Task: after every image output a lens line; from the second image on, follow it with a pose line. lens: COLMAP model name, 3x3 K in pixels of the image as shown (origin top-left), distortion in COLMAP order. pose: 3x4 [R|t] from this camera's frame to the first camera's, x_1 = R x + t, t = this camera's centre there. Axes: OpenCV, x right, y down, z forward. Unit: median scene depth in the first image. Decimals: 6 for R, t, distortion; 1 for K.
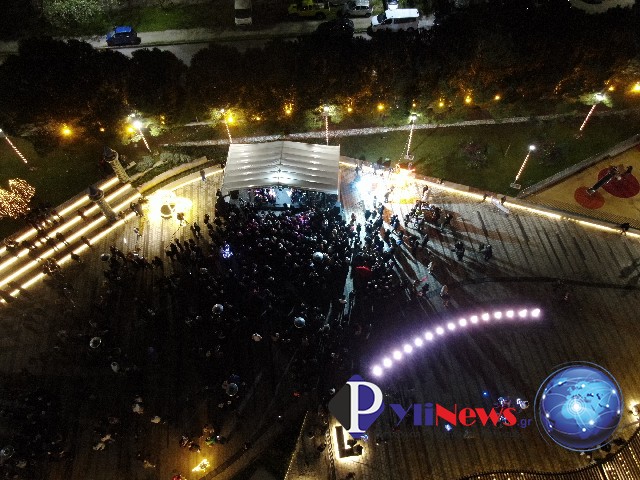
lens RADIAL K [[456.6, 0, 320.2], [0, 456.6, 238.1], [0, 0, 1]] dist [-0.013176, -0.004024]
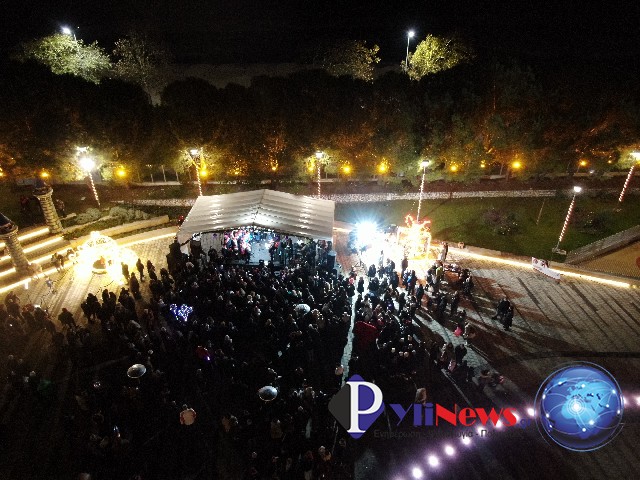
lens RADIAL K [[456.6, 0, 321.2], [0, 456.6, 241.4], [0, 0, 1]] dist [-0.013176, -0.004024]
pose [[0.999356, 0.030864, 0.018320, 0.006365], [-0.020043, 0.903319, -0.428501, 0.216526], [-0.029774, 0.427858, 0.903356, 0.307300]]
